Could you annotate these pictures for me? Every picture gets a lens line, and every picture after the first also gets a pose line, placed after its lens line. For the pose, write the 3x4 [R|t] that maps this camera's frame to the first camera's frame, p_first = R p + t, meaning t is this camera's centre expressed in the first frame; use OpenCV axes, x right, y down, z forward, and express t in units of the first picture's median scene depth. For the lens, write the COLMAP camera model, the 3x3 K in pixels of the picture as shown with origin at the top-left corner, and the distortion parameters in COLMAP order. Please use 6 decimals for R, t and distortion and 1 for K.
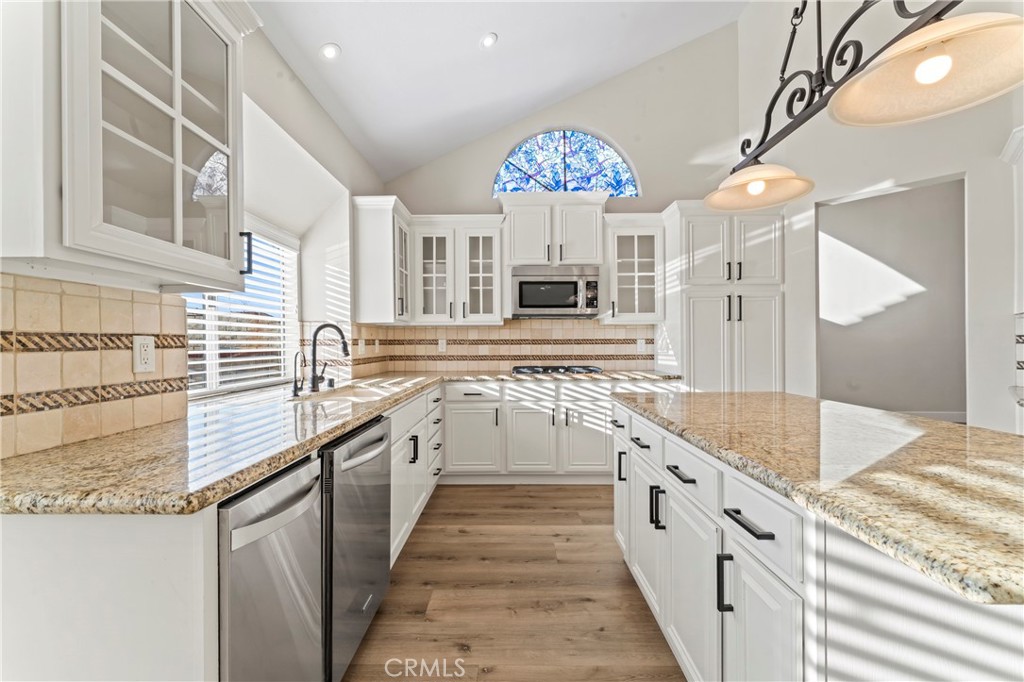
lens RADIAL K [[408.2, 0, 503.0], [0, 408.2, 341.6], [0, 0, 1]] dist [-0.000582, 0.000121]
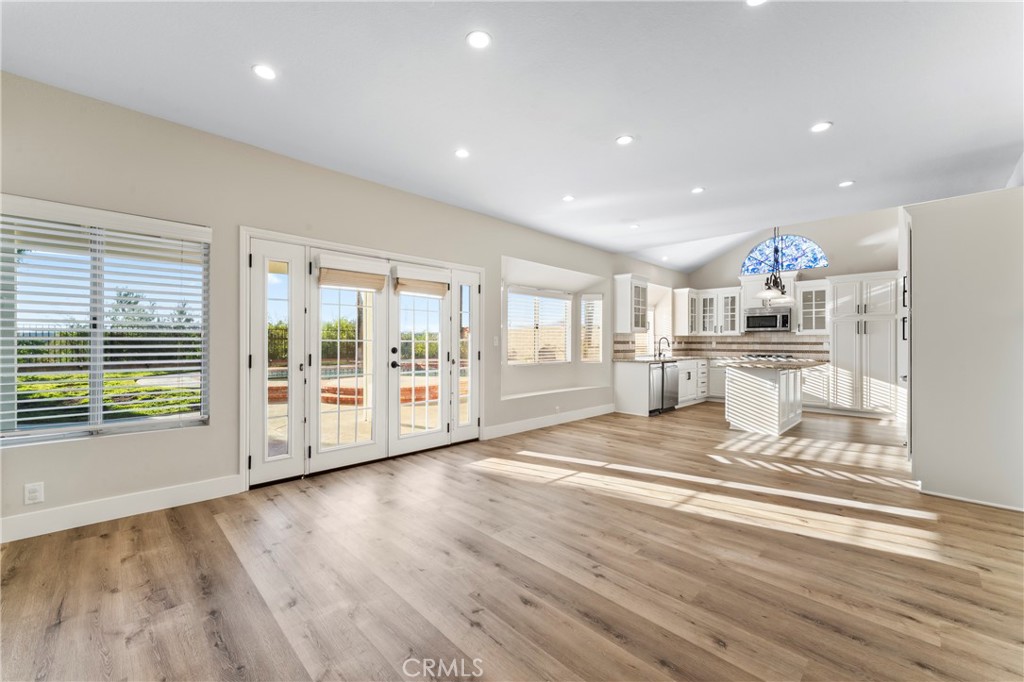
lens RADIAL K [[405.8, 0, 516.2], [0, 405.8, 343.4], [0, 0, 1]] dist [0.004884, 0.000196]
pose [[0.727730, 0.009276, -0.685801, 0.639801], [-0.006117, 0.999957, 0.007033, -0.005955], [0.685836, -0.000923, 0.727755, -1.475850]]
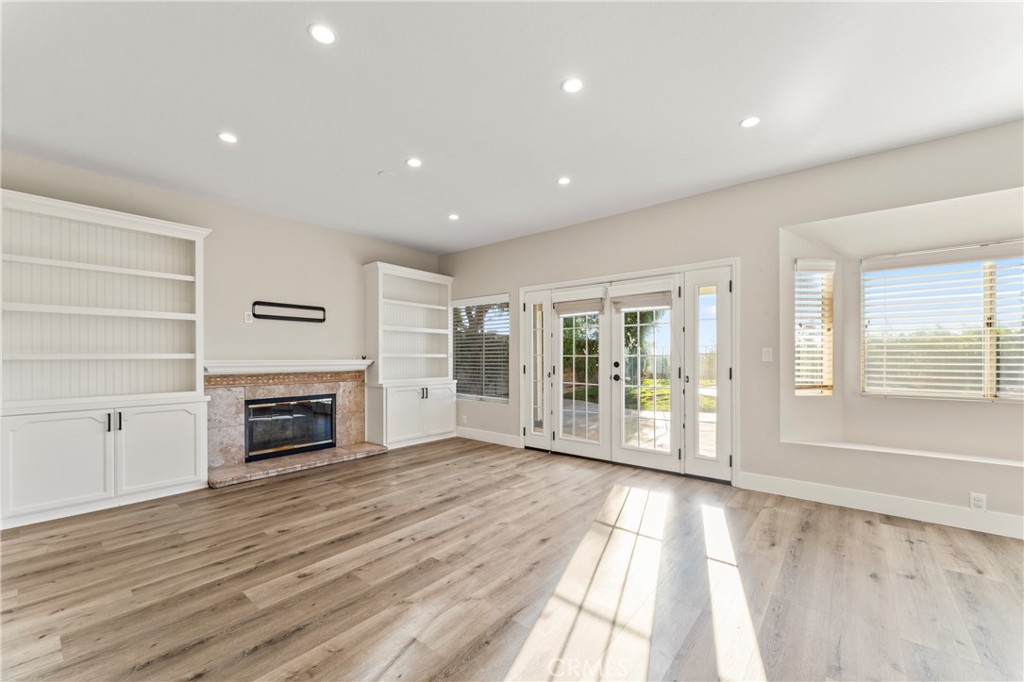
lens RADIAL K [[412.8, 0, 508.8], [0, 412.8, 356.6], [0, 0, 1]] dist [0.001231, 0.000222]
pose [[-0.617137, 0.002403, -0.786852, 0.789229], [0.006296, 0.999978, -0.001884, 0.000535], [0.786830, -0.006117, -0.617139, -0.403884]]
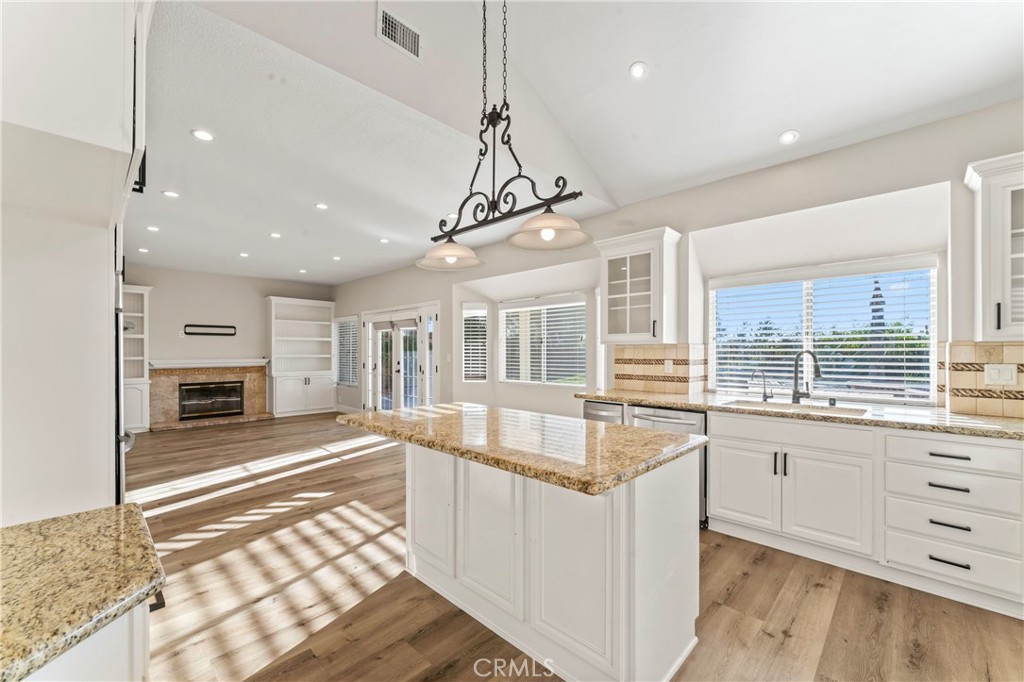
lens RADIAL K [[412.1, 0, 507.6], [0, 412.1, 346.2], [0, 0, 1]] dist [-0.001767, -0.000339]
pose [[-0.682799, -0.003893, -0.730596, 0.694753], [0.006312, 0.999917, -0.011228, -0.029777], [0.730579, -0.012278, -0.682718, 0.773967]]
